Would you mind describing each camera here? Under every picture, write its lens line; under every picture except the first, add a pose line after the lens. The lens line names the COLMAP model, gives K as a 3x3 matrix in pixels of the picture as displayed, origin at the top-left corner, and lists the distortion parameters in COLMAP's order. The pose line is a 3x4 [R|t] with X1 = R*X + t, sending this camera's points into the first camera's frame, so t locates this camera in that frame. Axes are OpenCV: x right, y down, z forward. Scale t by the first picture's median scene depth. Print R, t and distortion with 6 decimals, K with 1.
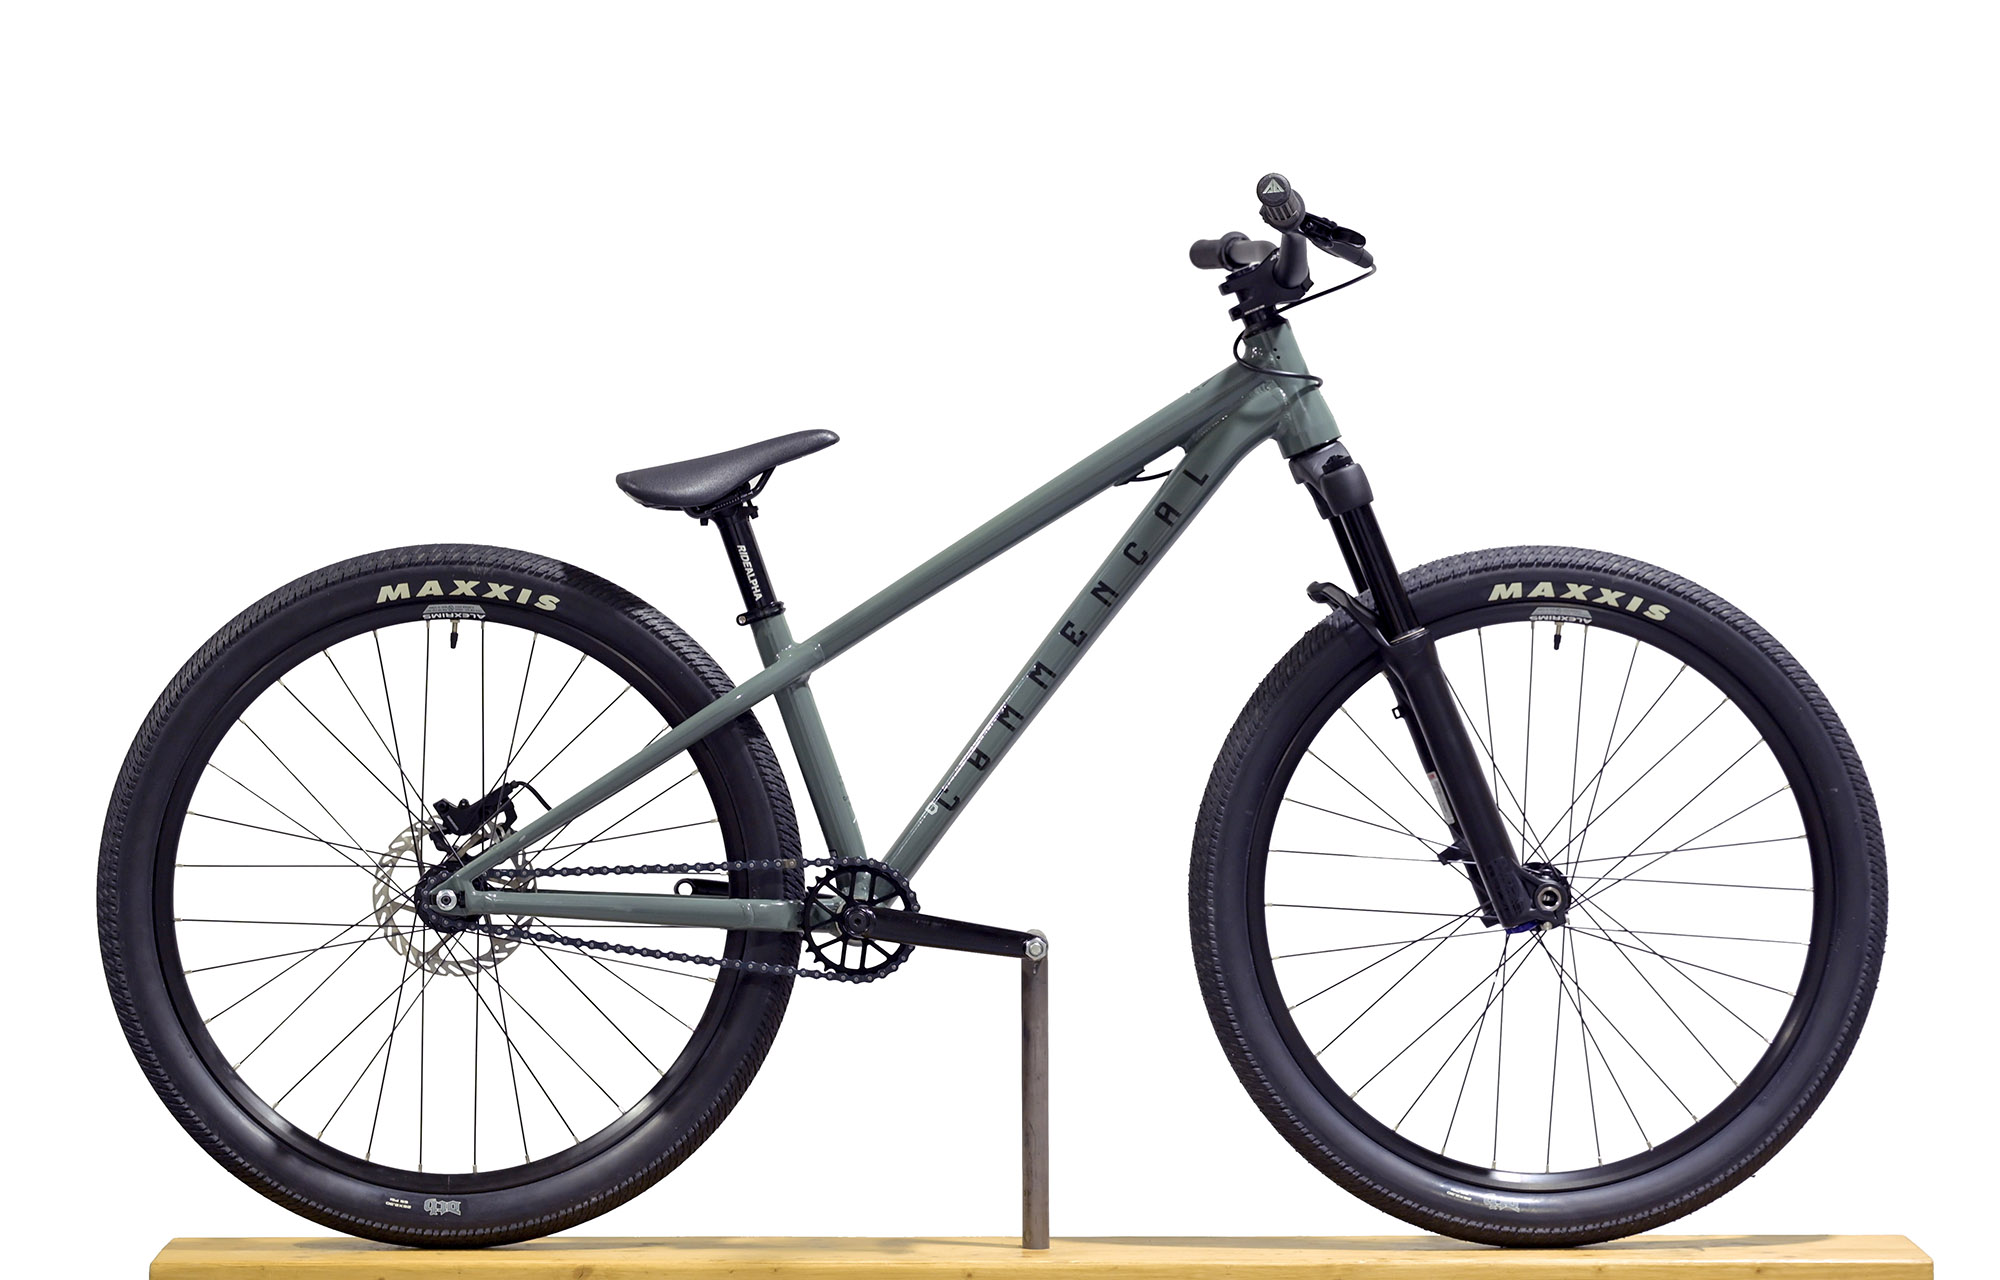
lens RADIAL K [[11141.8, 0, 995.8], [0, 11141.8, 628.5], [0, 0, 1]] dist [0.152456, 0.000000]
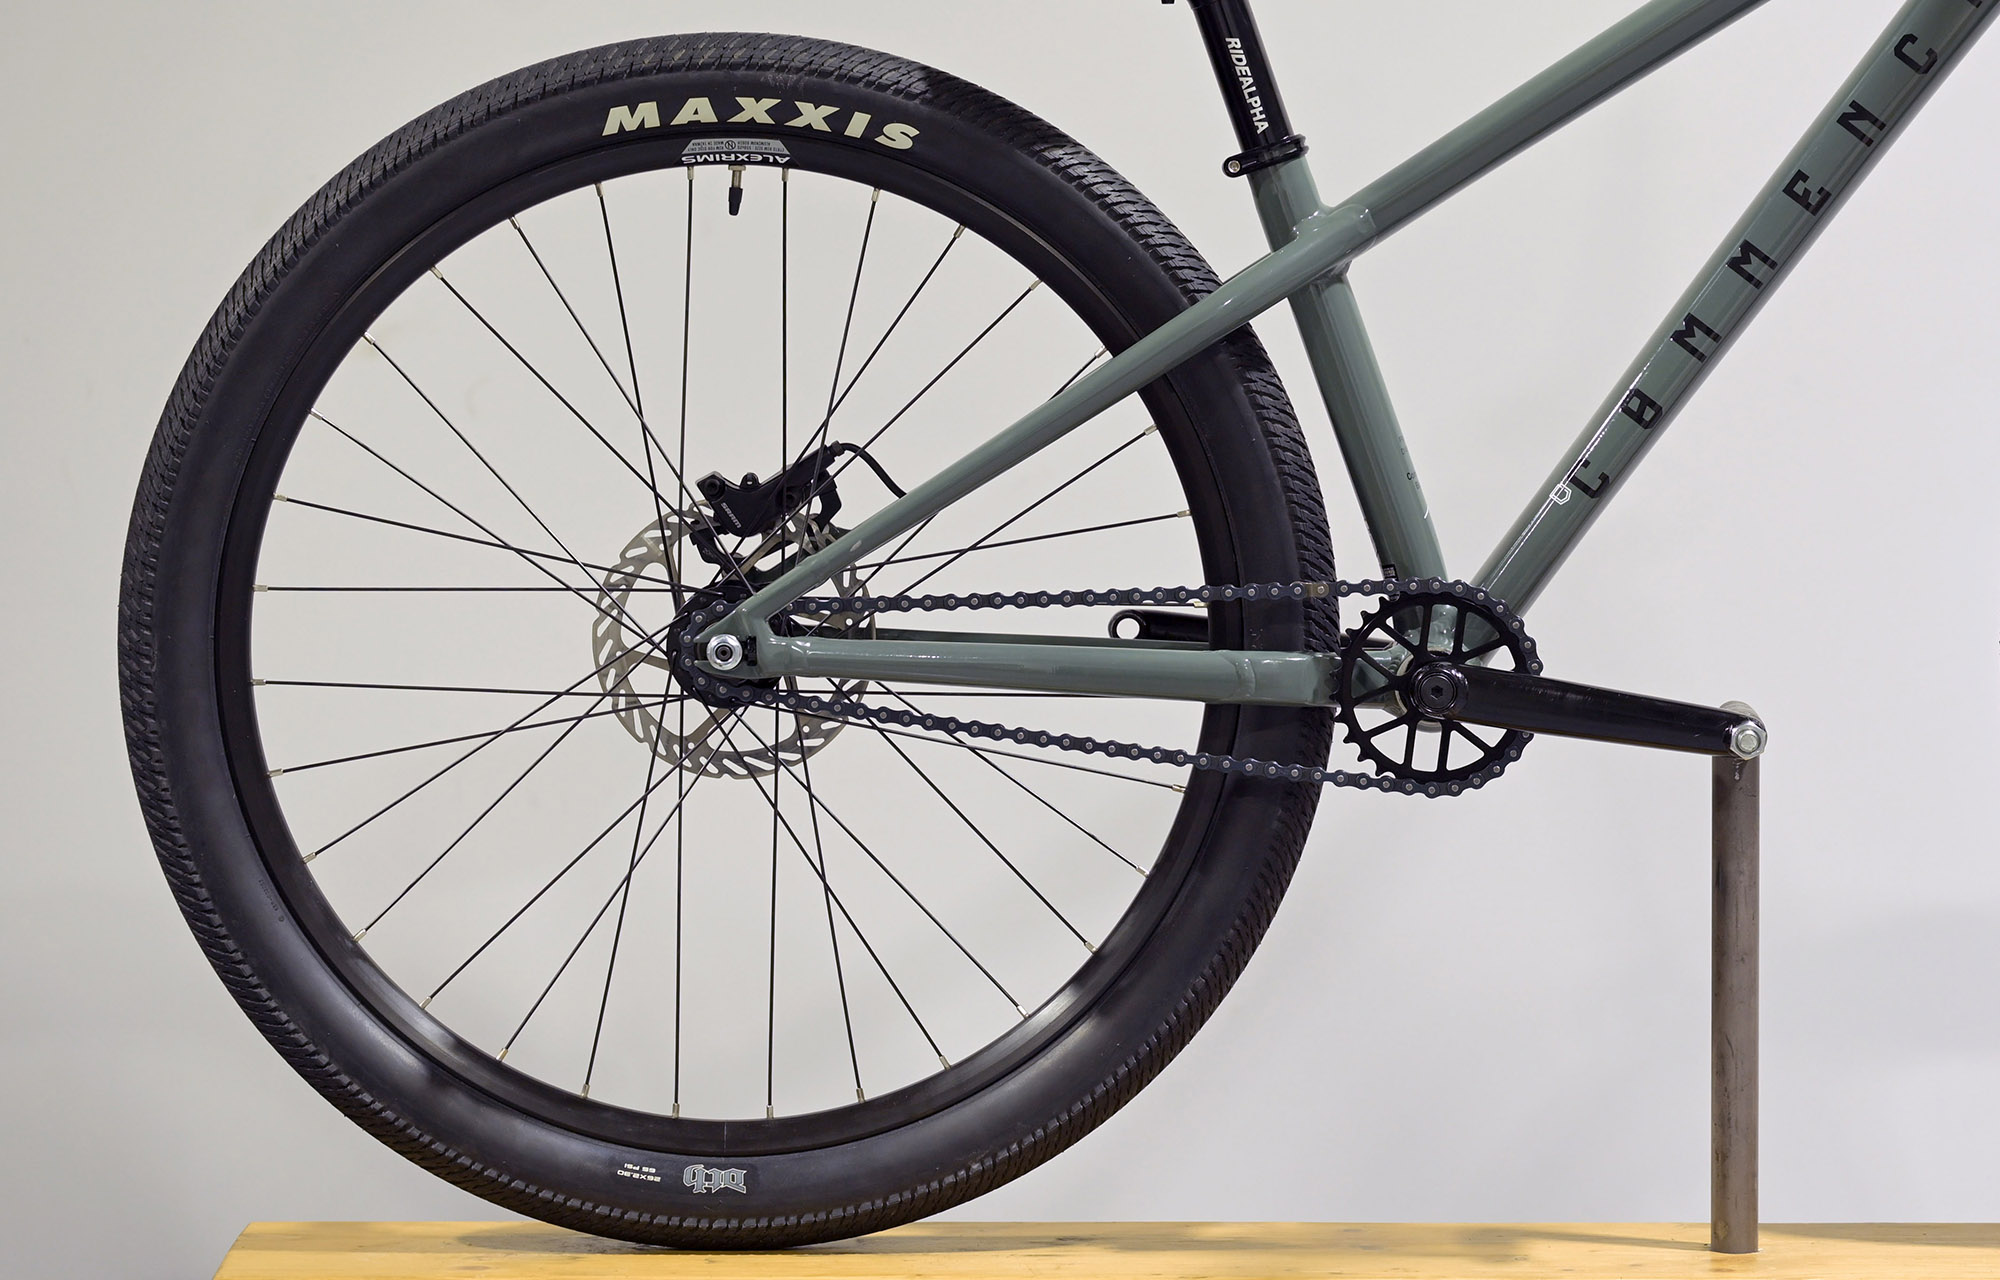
lens RADIAL K [[11141.8, 0, 1009.4], [0, 11141.8, 642.8], [0, 0, 1]] dist [0.152456, 0.000000]
pose [[0.999975, 0.002977, -0.006409, -0.030587], [-0.002716, 0.999183, 0.040312, 0.000617], [0.006523, -0.040294, 0.999167, 0.420992]]
